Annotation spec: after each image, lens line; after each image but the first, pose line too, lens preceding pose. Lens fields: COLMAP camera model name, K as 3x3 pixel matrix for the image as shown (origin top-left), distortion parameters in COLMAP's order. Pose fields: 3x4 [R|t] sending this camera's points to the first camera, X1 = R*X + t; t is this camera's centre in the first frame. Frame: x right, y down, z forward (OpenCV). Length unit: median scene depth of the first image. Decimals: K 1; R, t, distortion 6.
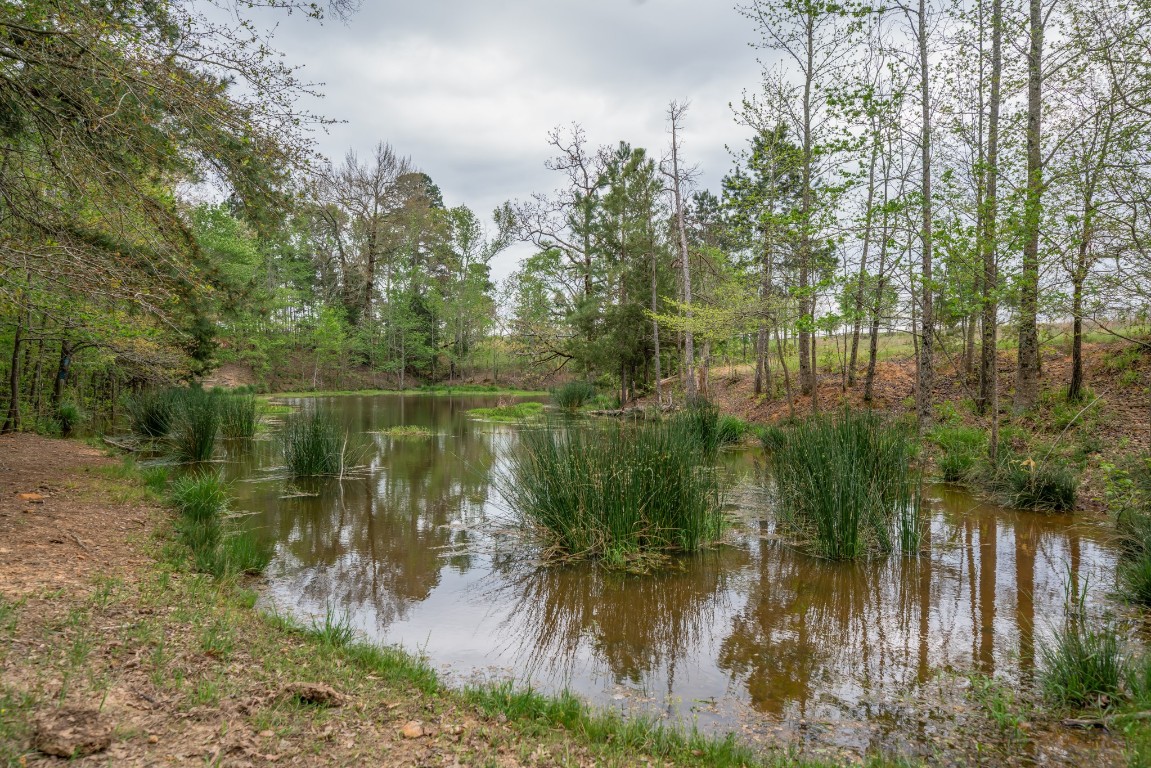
lens RADIAL K [[766.6, 0, 575.5], [0, 766.6, 384.0], [0, 0, 1]] dist [0.000618, 0.002604]
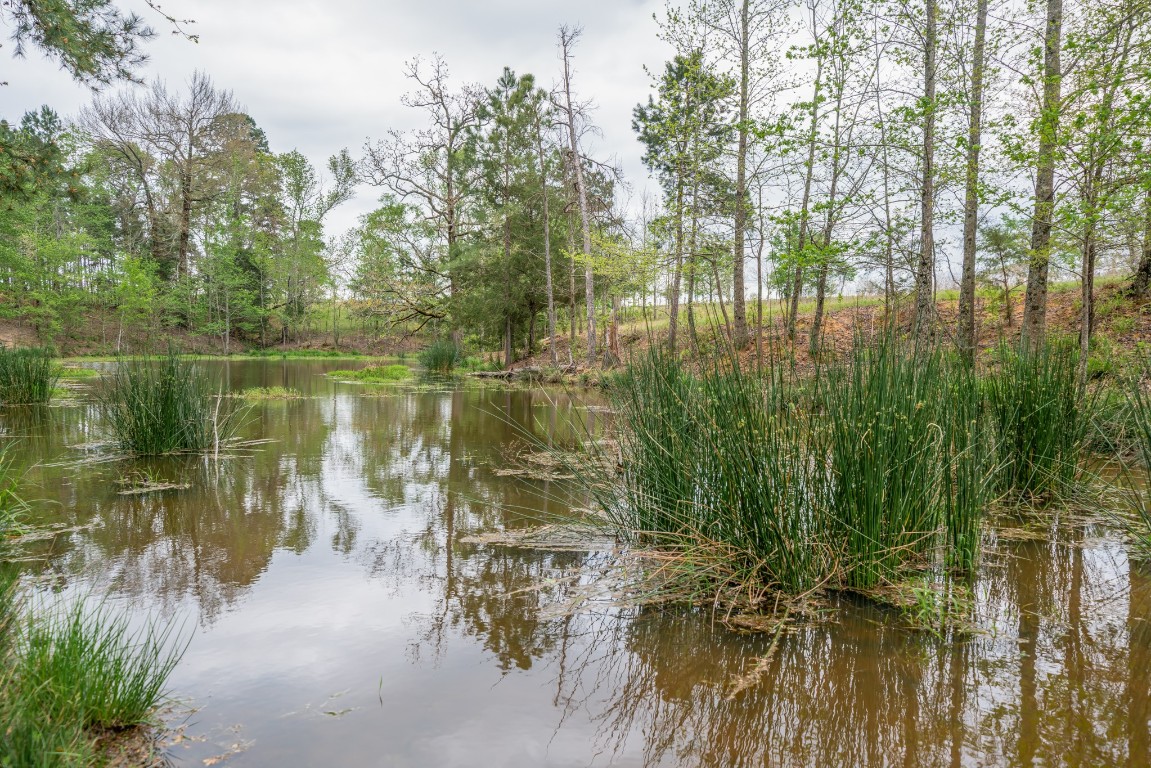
lens RADIAL K [[766.6, 0, 575.5], [0, 766.6, 384.0], [0, 0, 1]] dist [0.000618, 0.002604]
pose [[0.977009, -0.006733, 0.213092, -0.047091], [-0.001794, 0.999206, 0.039795, 0.011462], [-0.213191, -0.039262, 0.976221, 0.099517]]
